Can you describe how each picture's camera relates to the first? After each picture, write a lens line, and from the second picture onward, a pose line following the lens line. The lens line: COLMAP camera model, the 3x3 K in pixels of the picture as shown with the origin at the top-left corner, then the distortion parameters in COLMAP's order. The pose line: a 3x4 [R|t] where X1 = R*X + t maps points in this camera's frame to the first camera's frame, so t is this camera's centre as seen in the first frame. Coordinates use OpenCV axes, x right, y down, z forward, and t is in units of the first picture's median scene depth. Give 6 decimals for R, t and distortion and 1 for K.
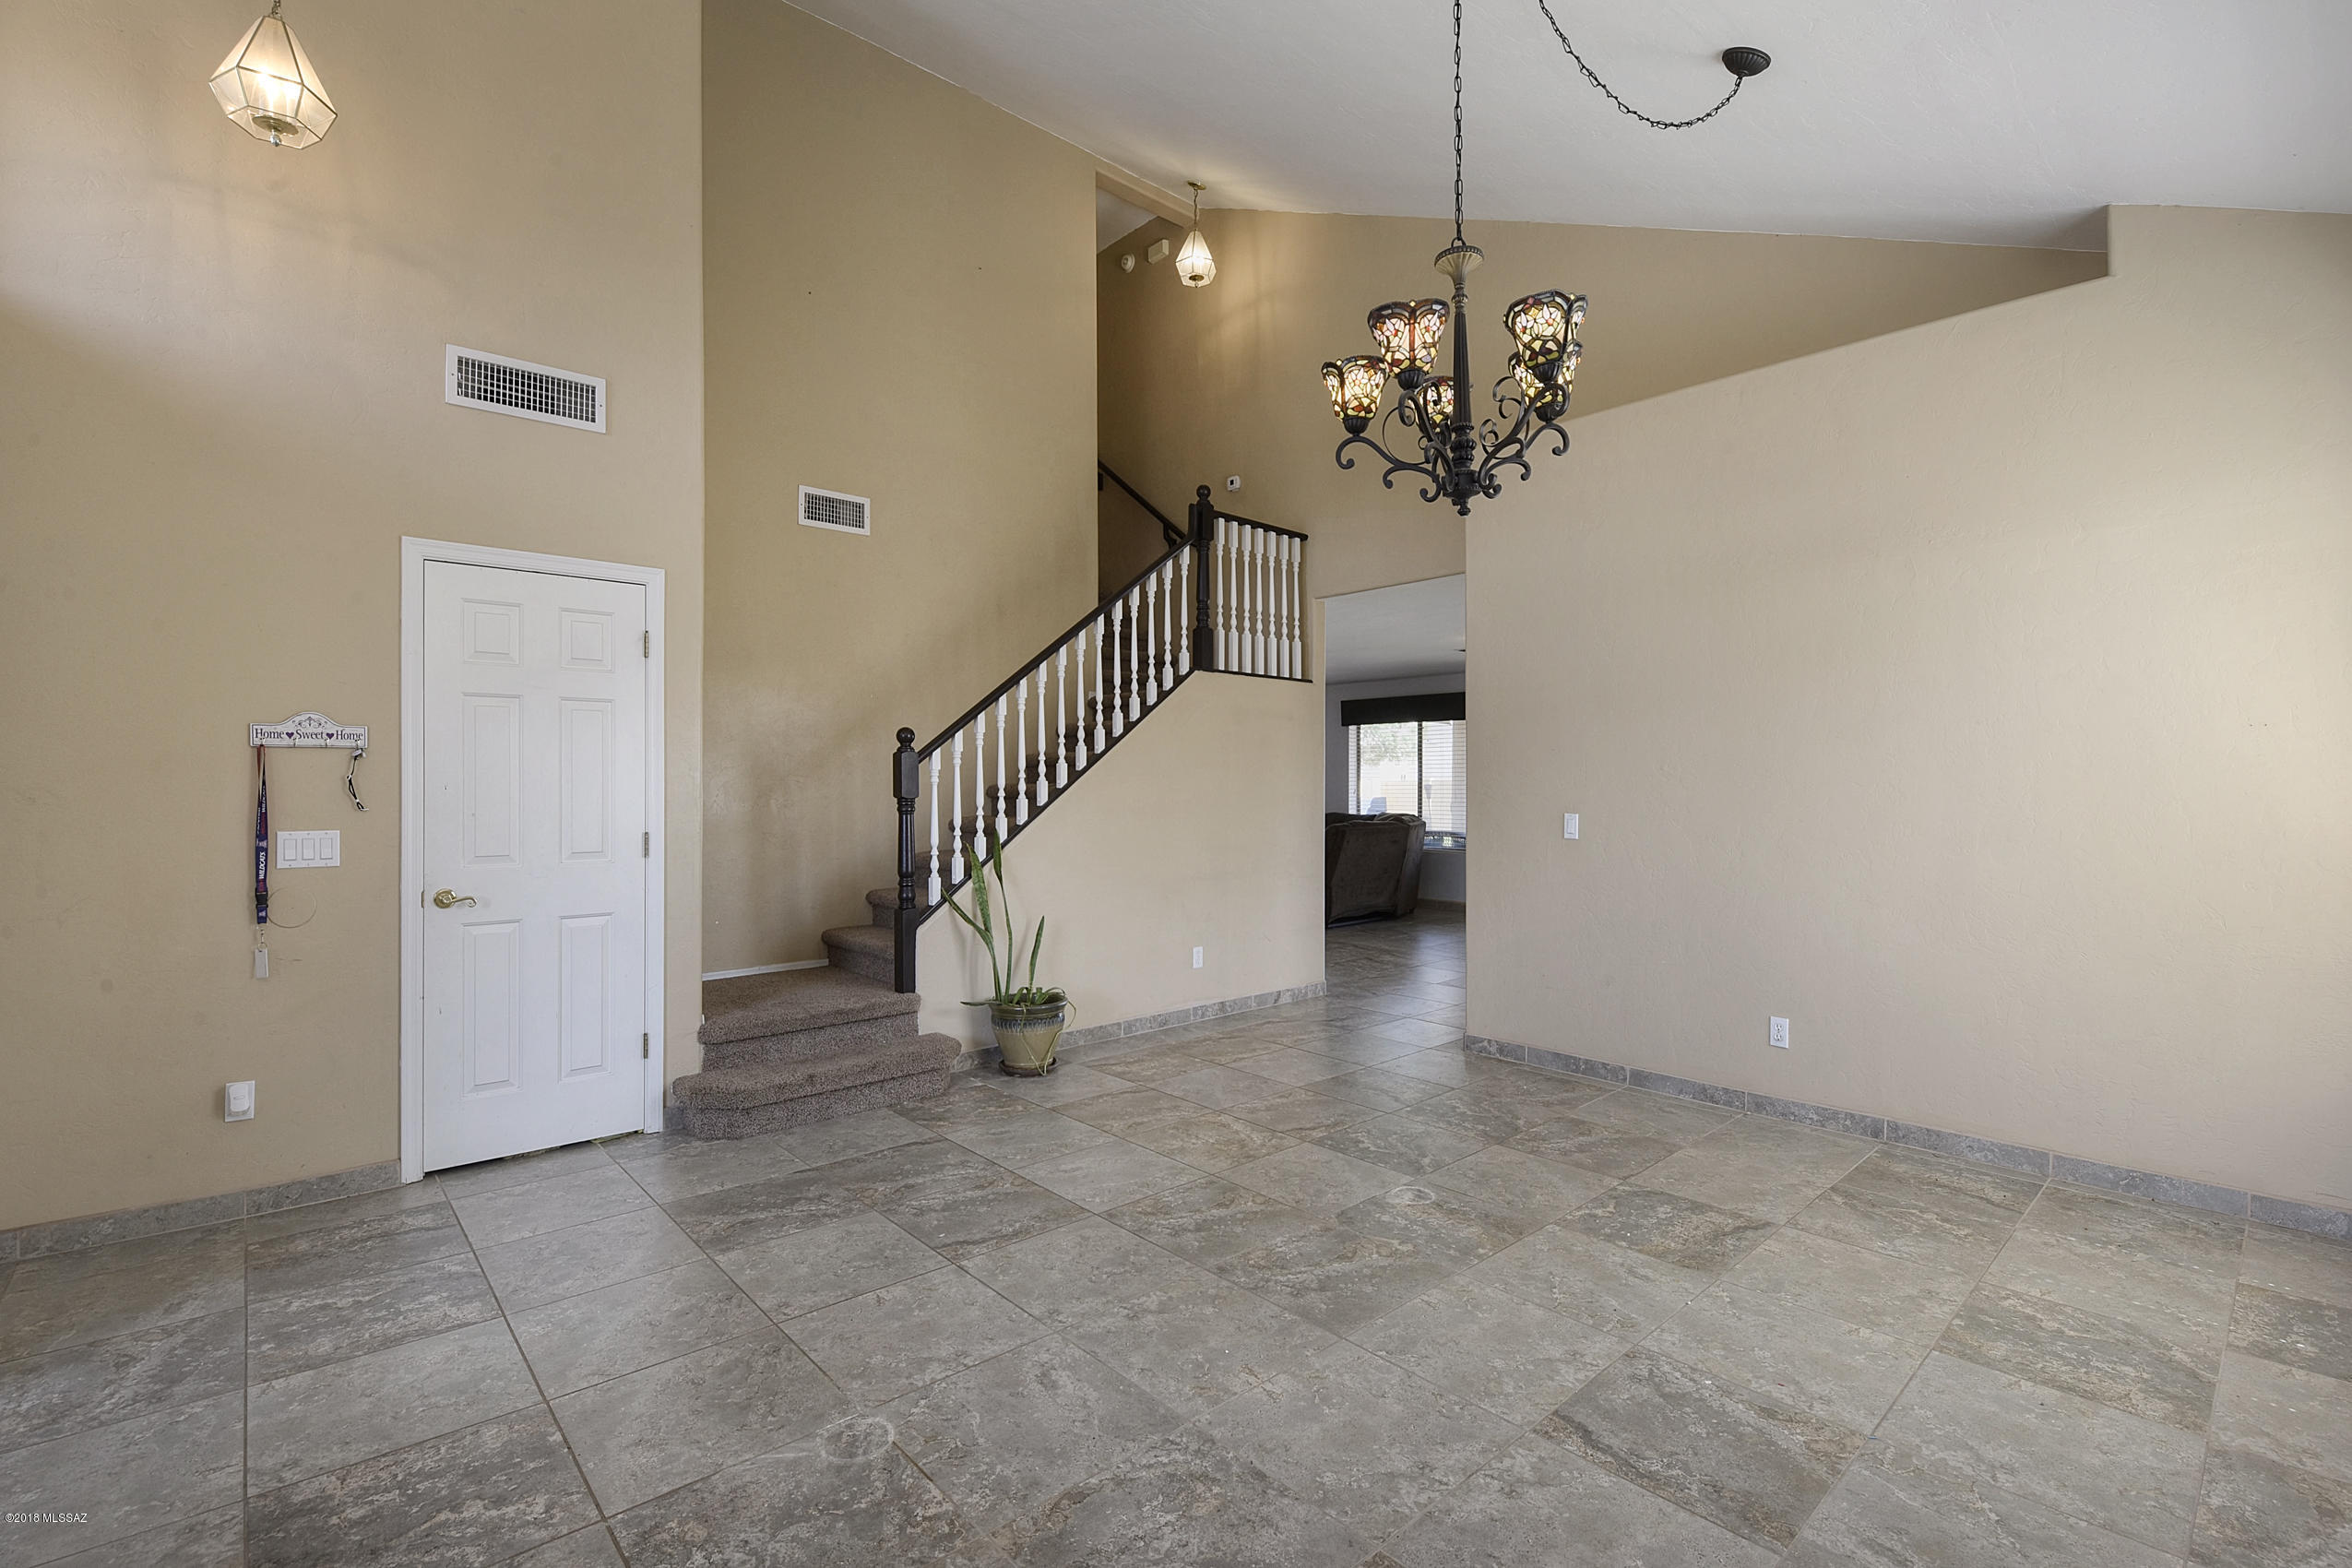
lens RADIAL K [[983.1, 0, 1176.0], [0, 983.1, 784.0], [0, 0, 1]] dist [0.000059, -0.009672]
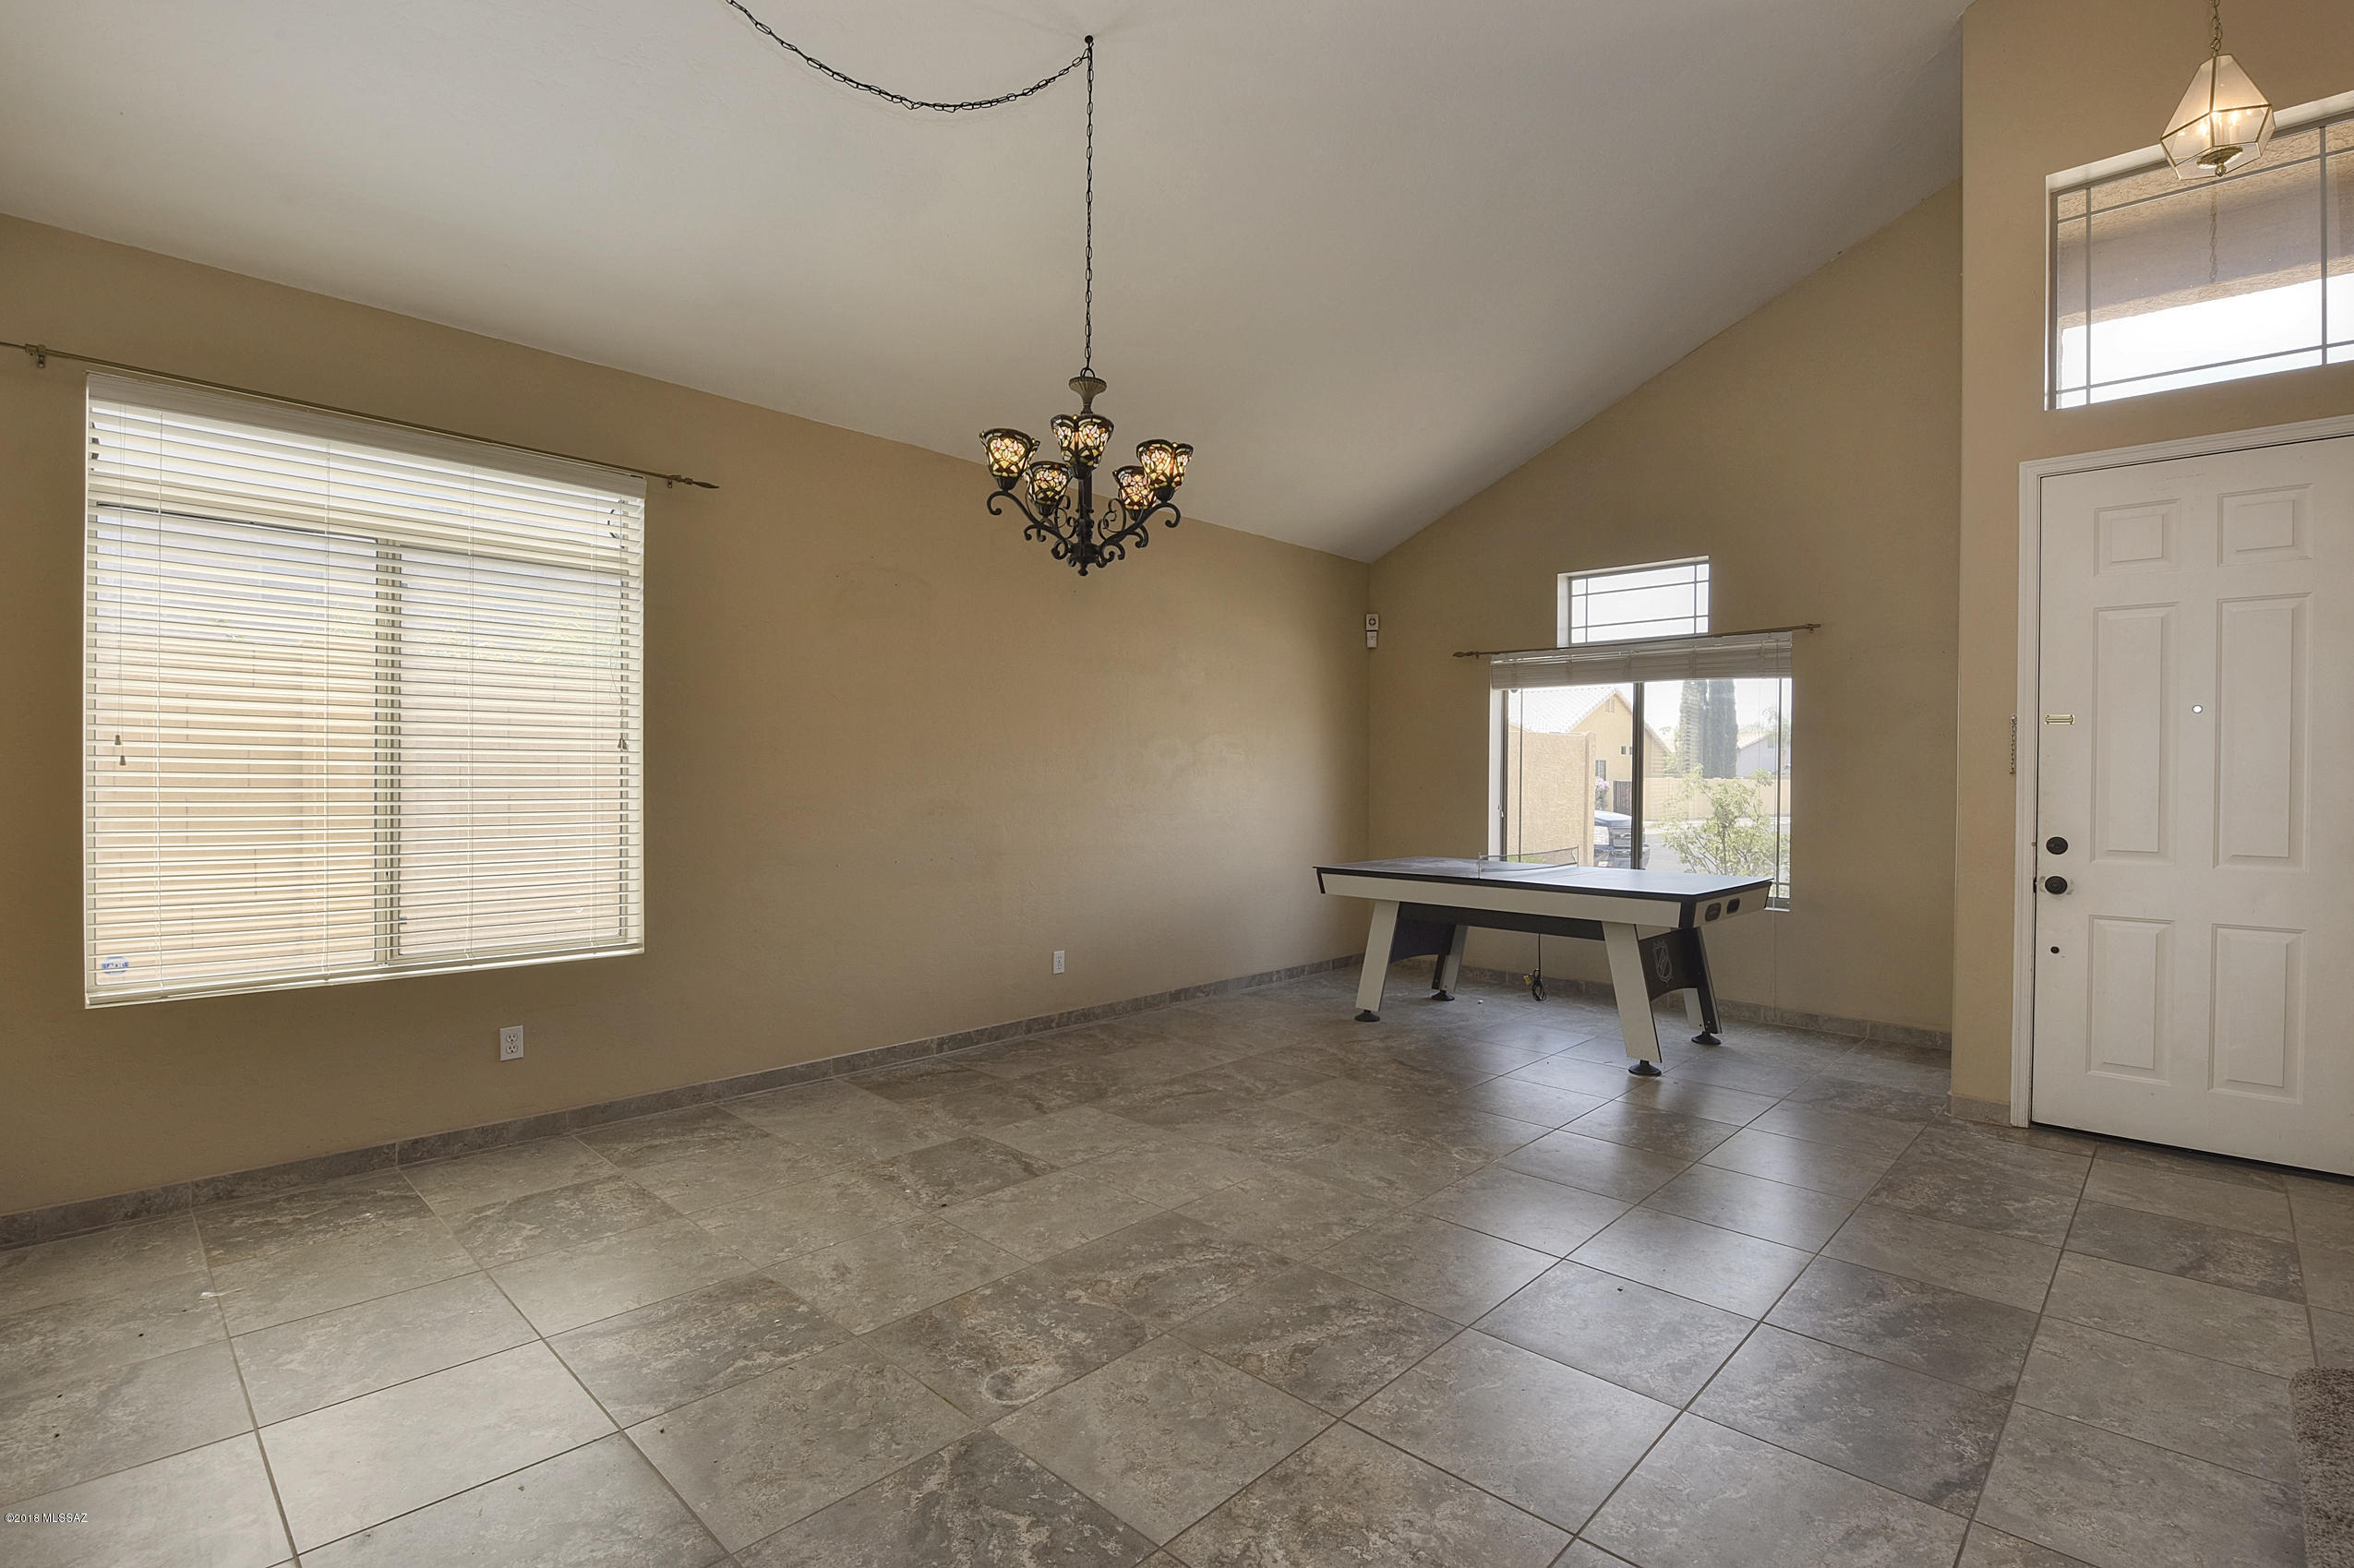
lens RADIAL K [[1082.8, 0, 1184.7], [0, 1082.8, 778.9], [0, 0, 1]] dist [-0.000820, -0.014045]
pose [[-0.997272, -0.008347, -0.073335, 0.197065], [-0.008593, 0.999958, 0.003034, 0.021594], [0.073306, 0.003655, -0.997303, 1.809695]]
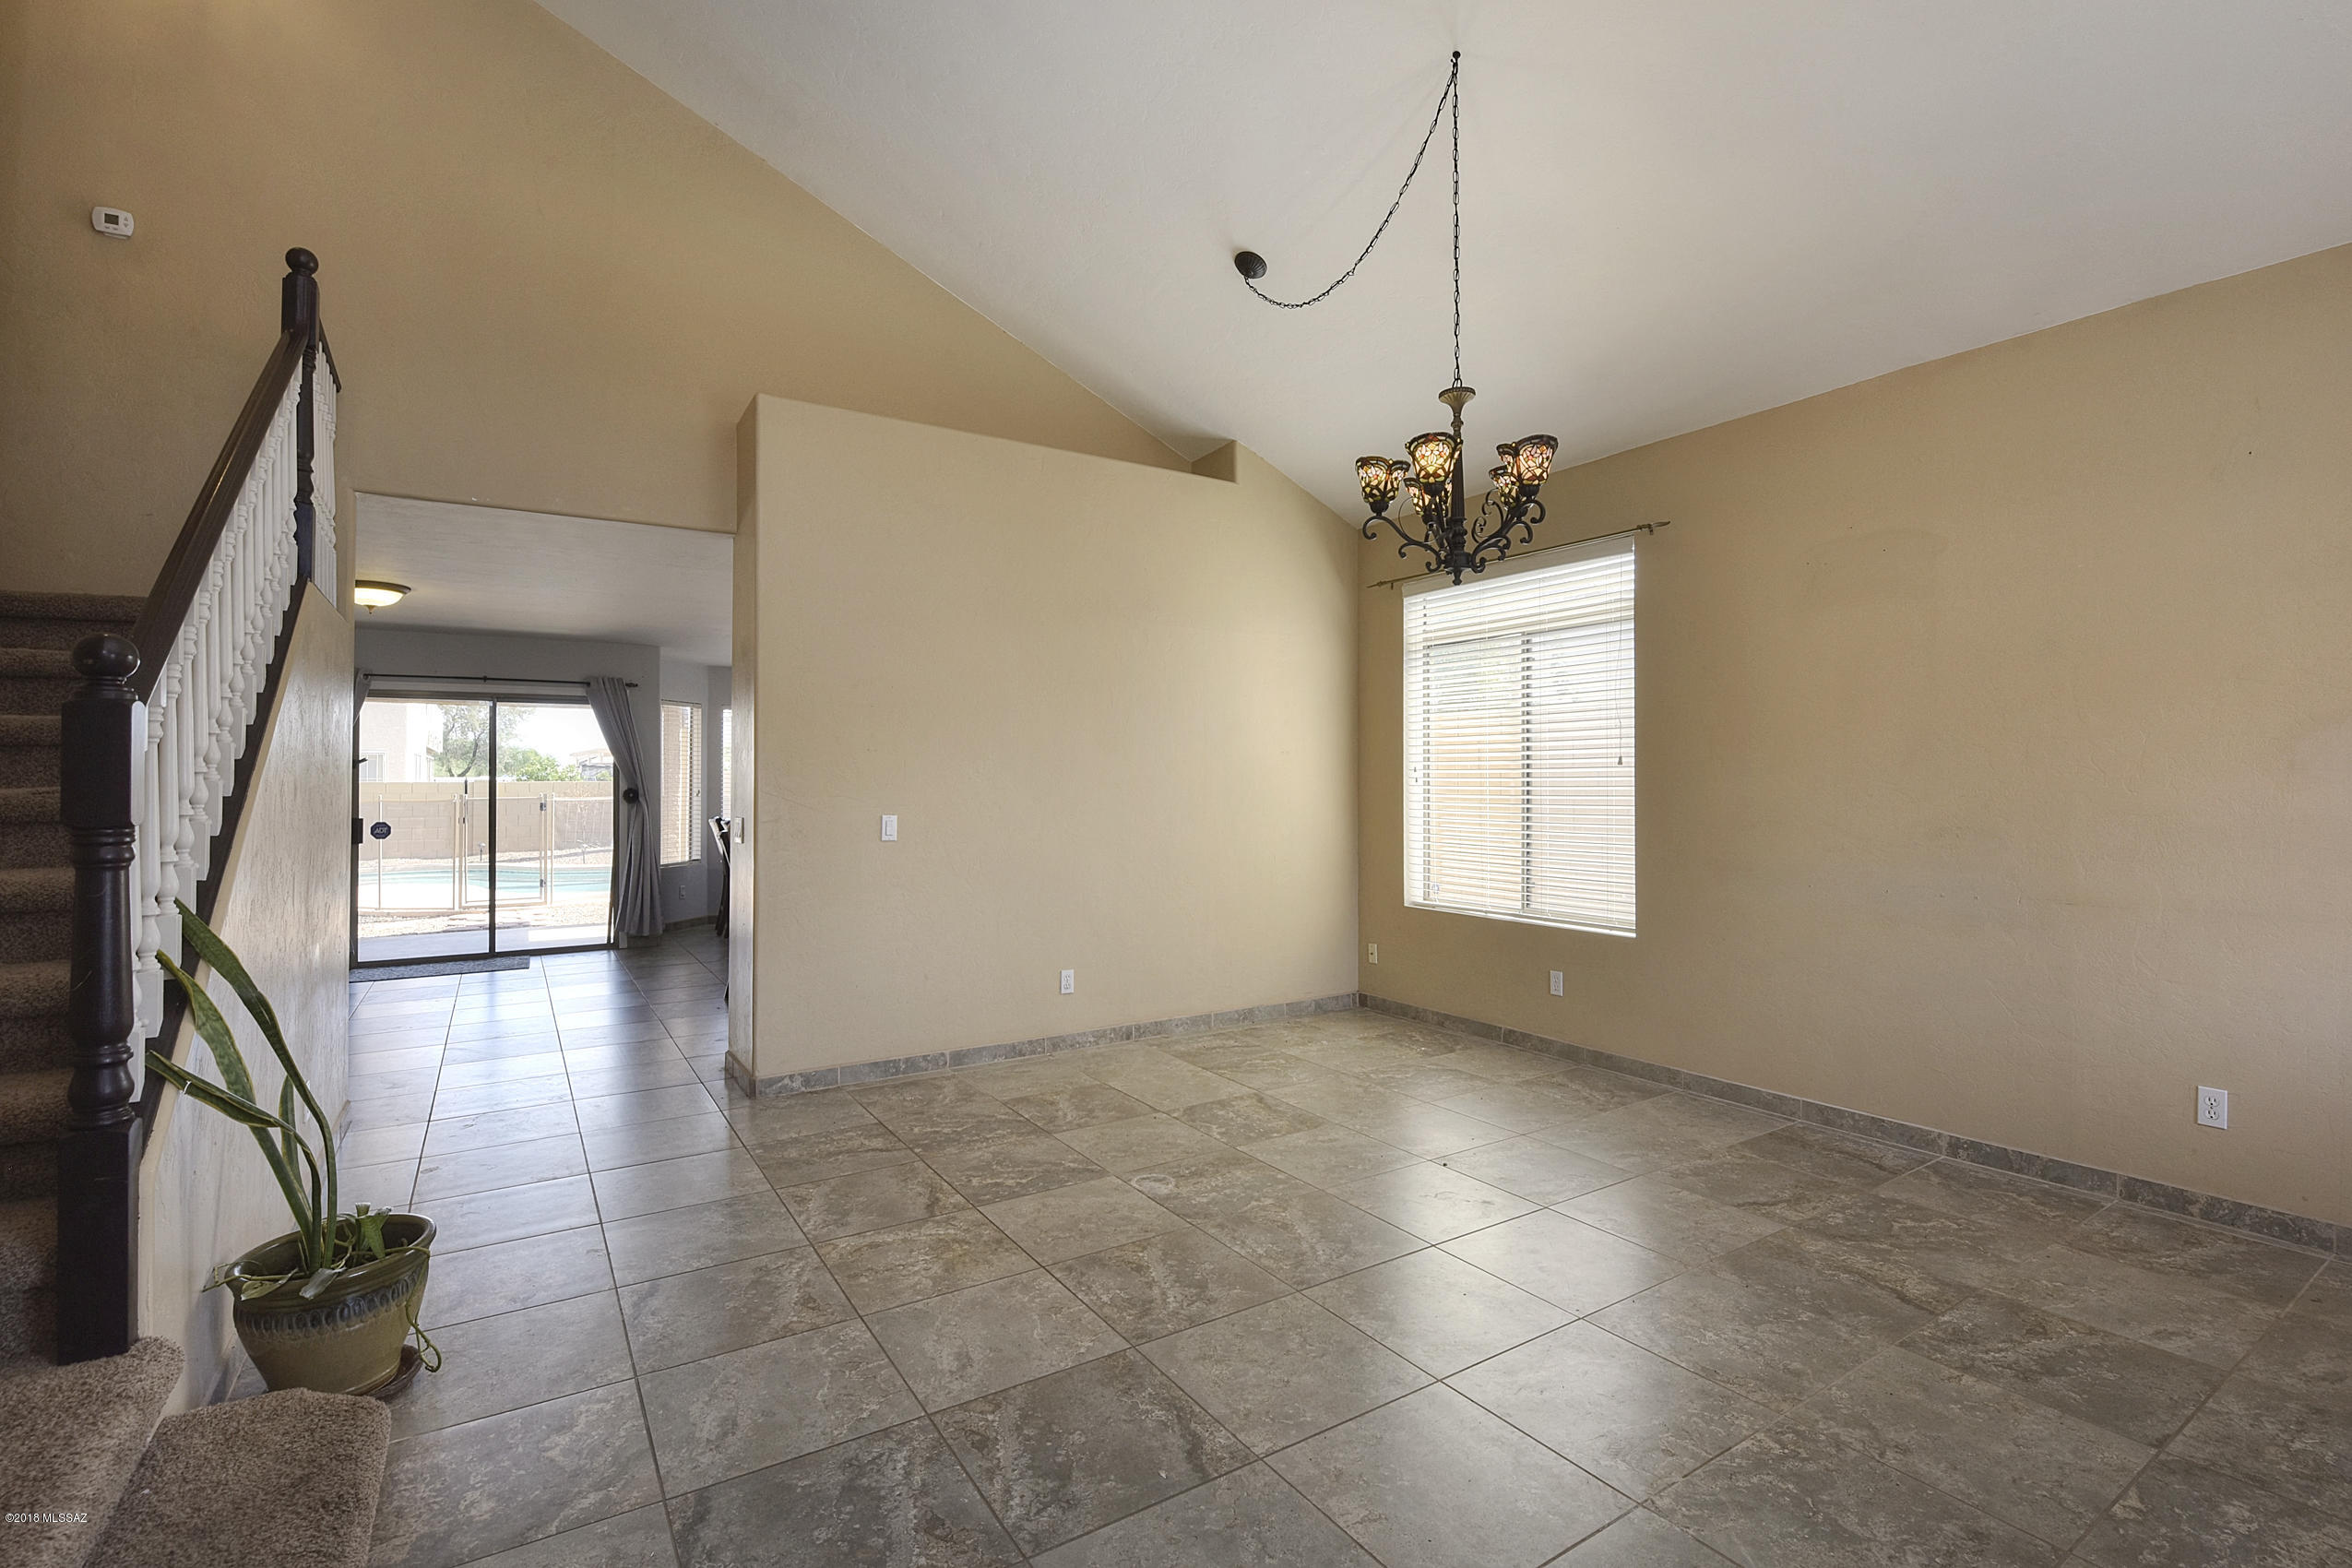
lens RADIAL K [[1082.1, 0, 1183.7], [0, 1082.1, 778.9], [0, 0, 1]] dist [-0.000820, -0.014045]
pose [[0.171763, 0.005066, 0.985125, -0.868933], [0.002185, 0.999982, -0.005523, 0.022475], [-0.985136, 0.003101, 0.171749, 0.828702]]
